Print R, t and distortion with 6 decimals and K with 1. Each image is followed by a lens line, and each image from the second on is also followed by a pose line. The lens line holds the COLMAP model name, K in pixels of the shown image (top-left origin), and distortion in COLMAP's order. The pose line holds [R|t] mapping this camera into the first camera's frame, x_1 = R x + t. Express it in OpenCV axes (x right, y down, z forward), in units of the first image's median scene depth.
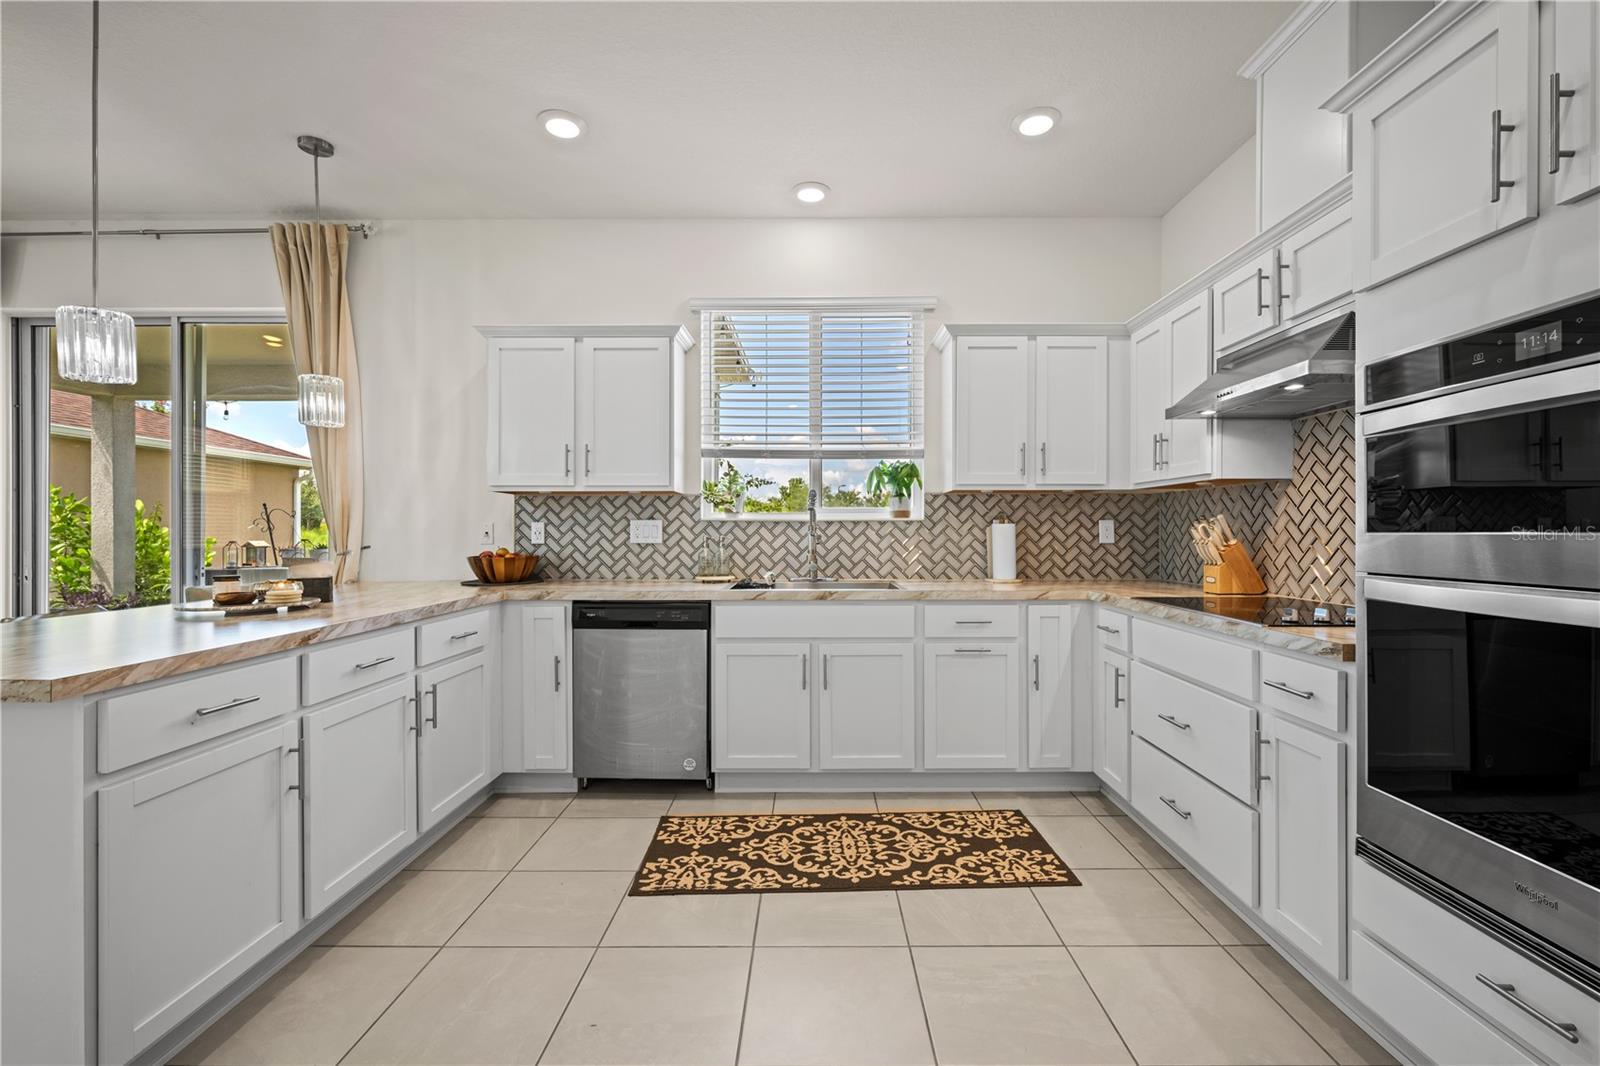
lens RADIAL K [[692.3, 0, 787.3], [0, 692.3, 533.5], [0, 0, 1]] dist [0.006047, -0.001028]
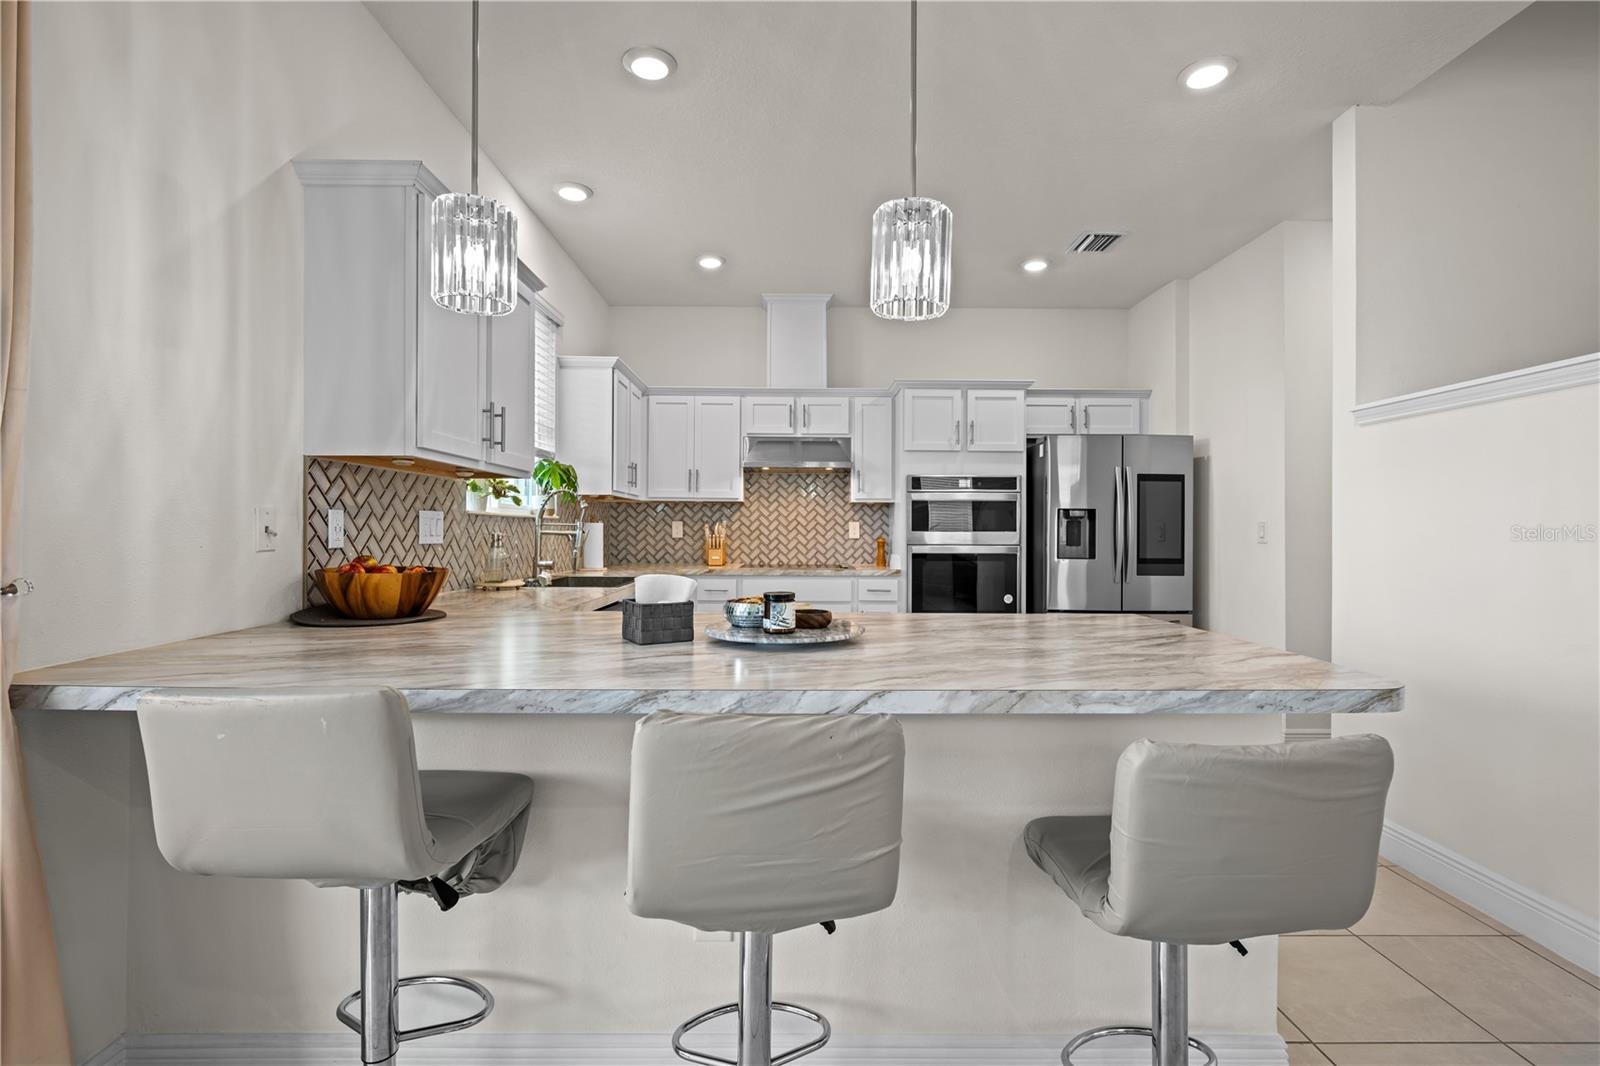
lens RADIAL K [[759.2, 0, 807.9], [0, 759.2, 532.1], [0, 0, 1]] dist [-0.002182, 0.000303]
pose [[-0.052405, -0.001127, 0.998625, -1.279731], [-0.002753, 0.999996, 0.000984, 0.000040], [-0.998622, -0.002698, -0.052408, 0.849546]]
